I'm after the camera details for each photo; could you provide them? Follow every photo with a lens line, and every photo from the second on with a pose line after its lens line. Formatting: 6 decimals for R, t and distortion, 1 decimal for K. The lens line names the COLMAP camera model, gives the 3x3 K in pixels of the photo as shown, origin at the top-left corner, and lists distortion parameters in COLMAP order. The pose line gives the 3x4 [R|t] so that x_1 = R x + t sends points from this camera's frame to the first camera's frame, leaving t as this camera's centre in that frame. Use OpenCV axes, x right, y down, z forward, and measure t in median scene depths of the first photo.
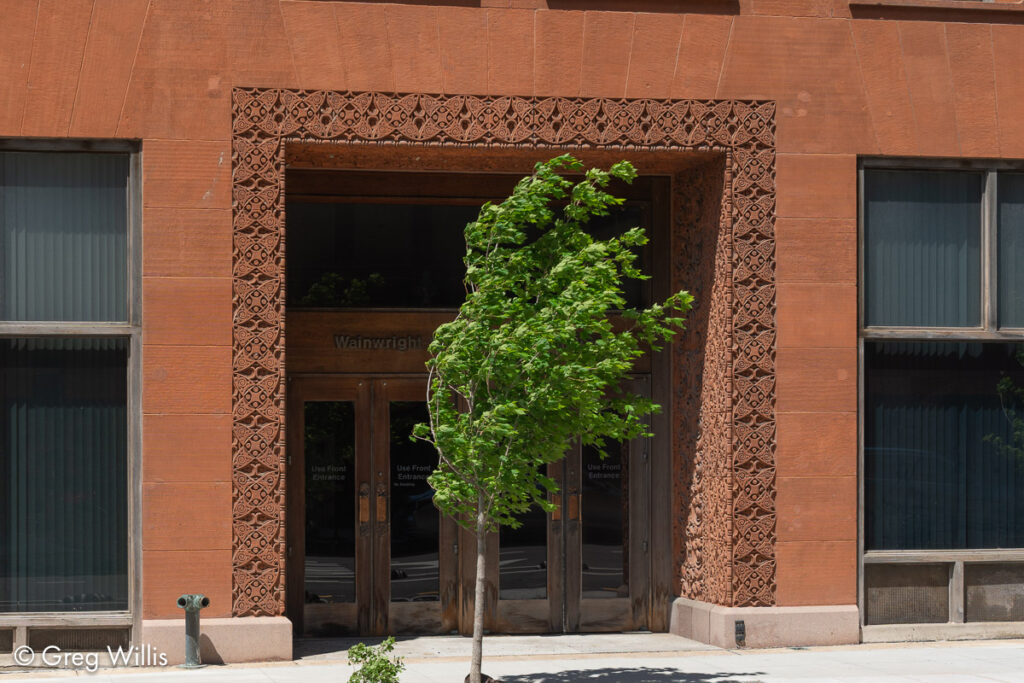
lens RADIAL K [[1583.2, 0, 511.7], [0, 1583.2, 342.3], [0, 0, 1]] dist [0.023471, 0.000000]
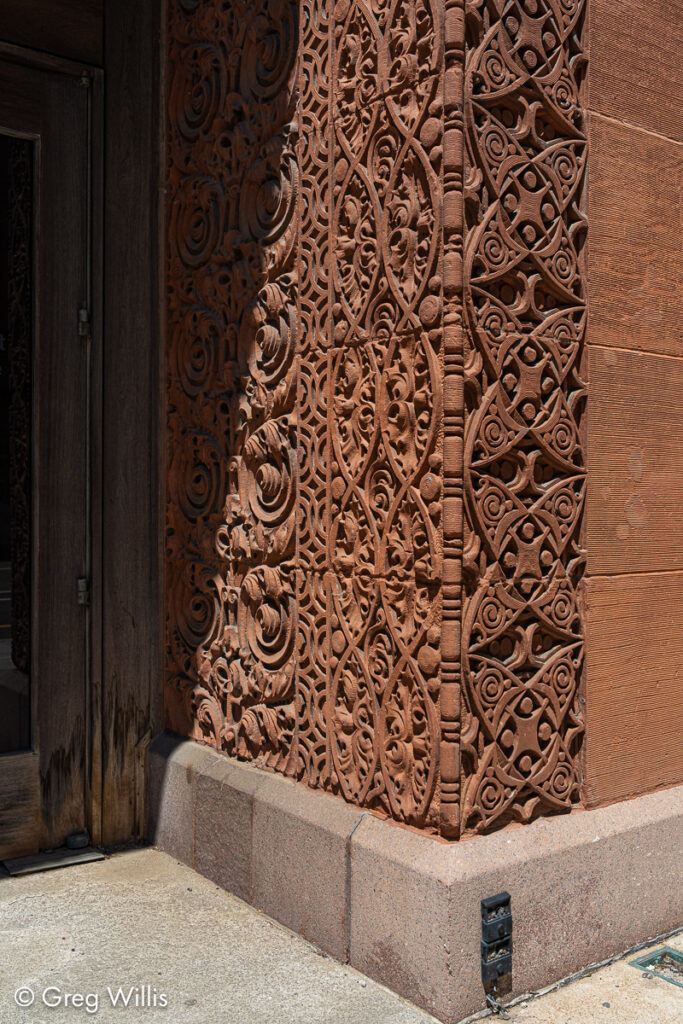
lens RADIAL K [[1279.1, 0, 341.2], [0, 1279.1, 512.4], [0, 0, 1]] dist [0.014199, 0.000000]
pose [[0.948595, -0.002425, 0.316484, 0.055340], [-0.026964, 0.995716, 0.088449, 0.094946], [-0.315342, -0.092436, 0.944465, 0.793815]]
